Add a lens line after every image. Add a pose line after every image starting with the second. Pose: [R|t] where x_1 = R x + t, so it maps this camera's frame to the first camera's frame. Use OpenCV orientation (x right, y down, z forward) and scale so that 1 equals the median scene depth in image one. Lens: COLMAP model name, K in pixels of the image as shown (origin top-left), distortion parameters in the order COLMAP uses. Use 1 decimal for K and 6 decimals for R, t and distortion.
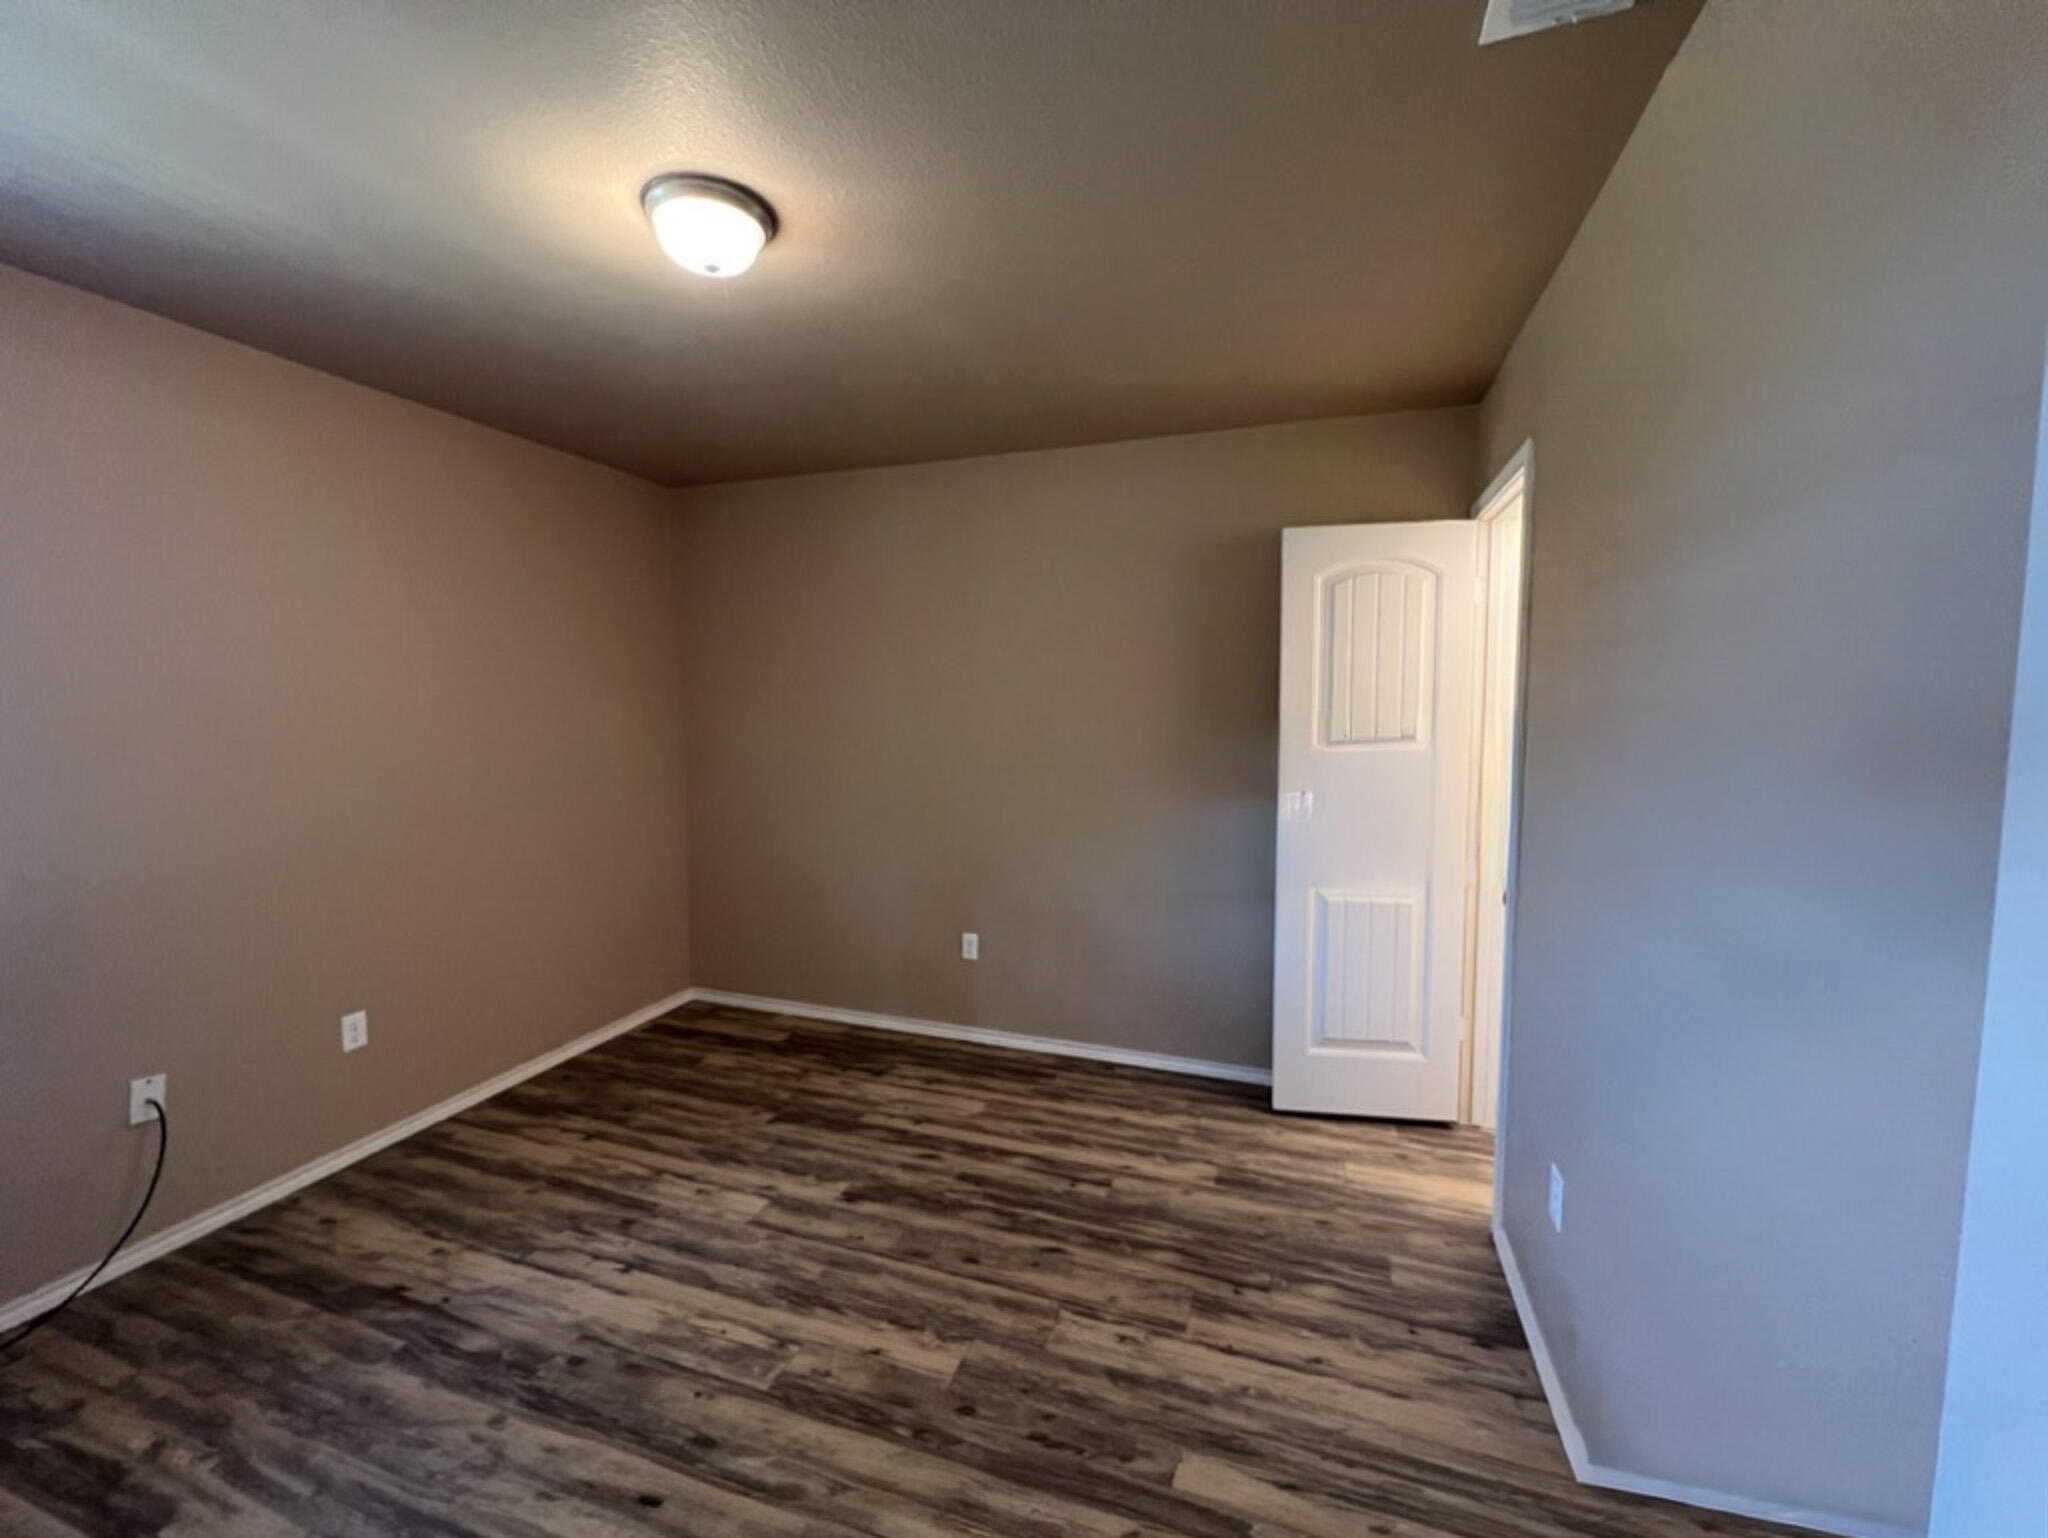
lens RADIAL K [[821.4, 0, 1028.8], [0, 821.4, 769.8], [0, 0, 1]] dist [0.000108, 0.000412]
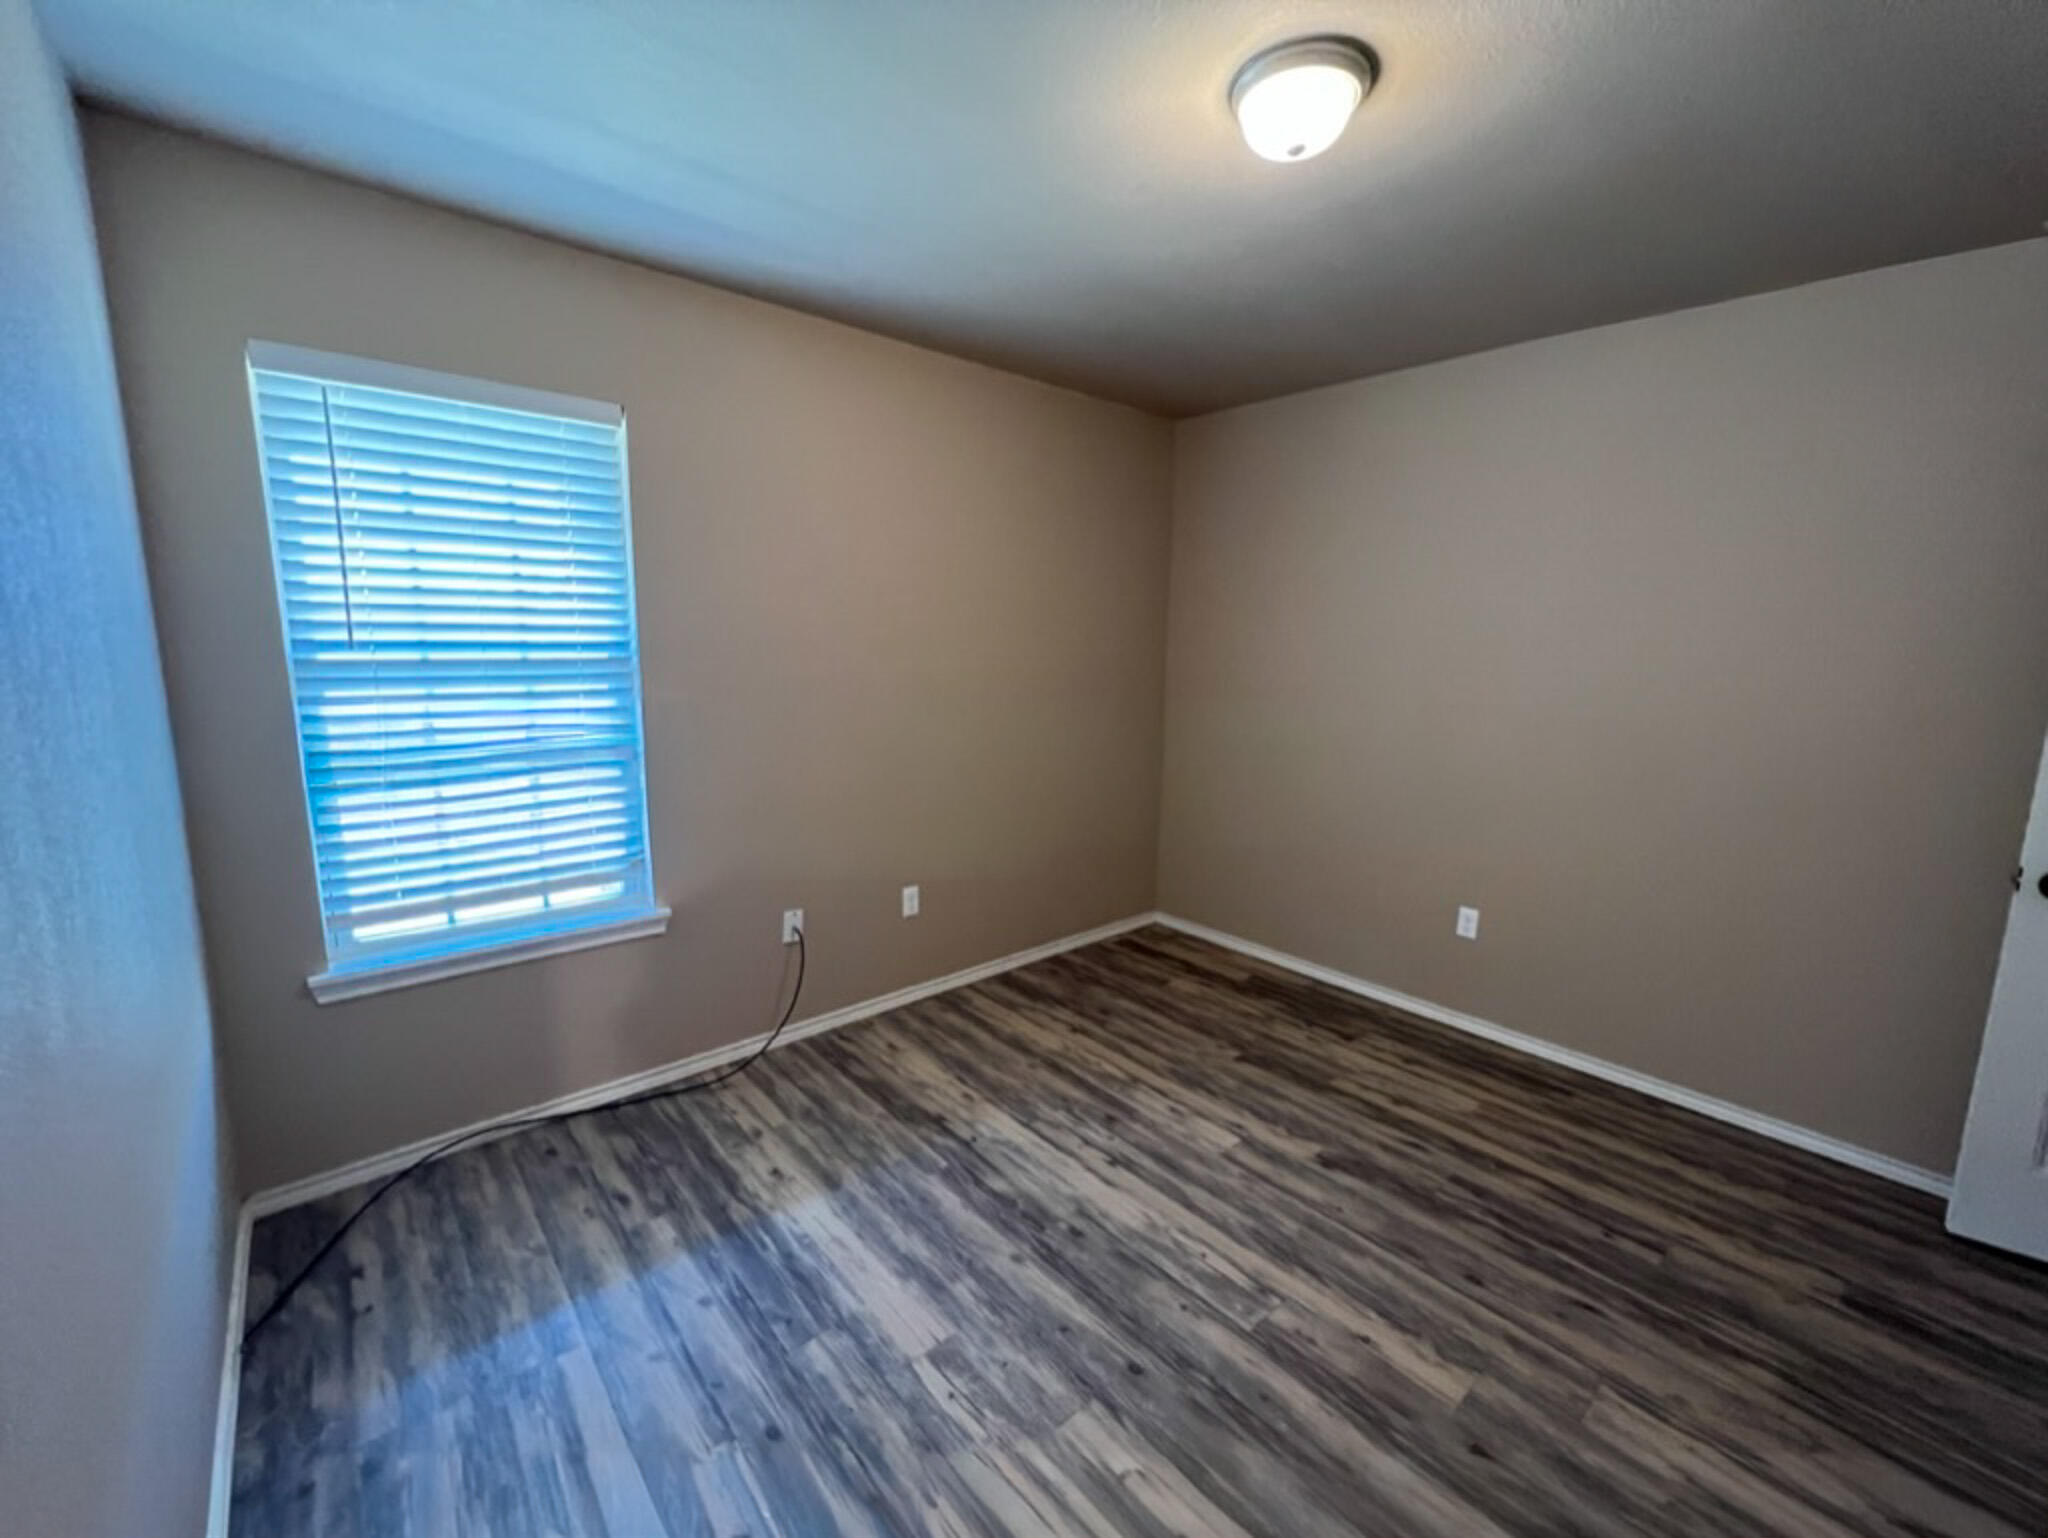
lens RADIAL K [[821.4, 0, 1028.8], [0, 821.4, 769.8], [0, 0, 1]] dist [0.000108, 0.000412]
pose [[0.870884, 0.093302, -0.482551, -0.098290], [-0.055979, 0.994257, 0.091213, -0.000535], [0.488290, -0.052423, 0.871106, 0.024622]]
